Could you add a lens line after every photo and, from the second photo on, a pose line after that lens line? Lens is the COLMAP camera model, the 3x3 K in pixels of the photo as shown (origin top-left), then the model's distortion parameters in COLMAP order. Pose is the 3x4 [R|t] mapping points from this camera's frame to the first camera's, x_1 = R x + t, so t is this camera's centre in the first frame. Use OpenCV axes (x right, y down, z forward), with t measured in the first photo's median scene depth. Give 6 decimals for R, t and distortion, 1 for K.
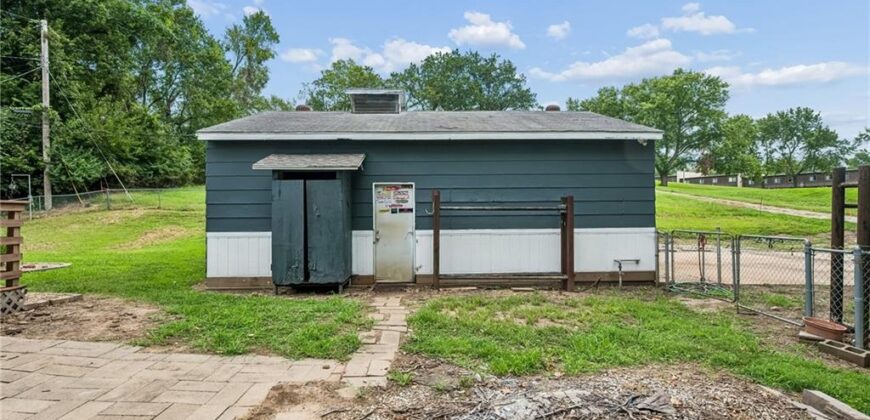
lens RADIAL K [[421.0, 0, 427.5], [0, 421.0, 204.2], [0, 0, 1]] dist [-0.002217, -0.002394]
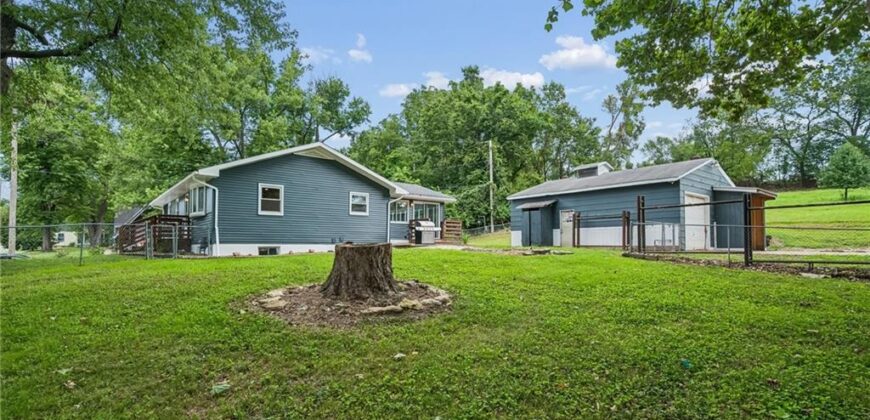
lens RADIAL K [[421.0, 0, 434.2], [0, 421.0, 209.5], [0, 0, 1]] dist [-0.002217, -0.002394]
pose [[0.593932, -0.061835, -0.802136, 0.566248], [0.003156, 0.997213, -0.074537, 0.050844], [0.804509, 0.041738, 0.592472, -0.436018]]
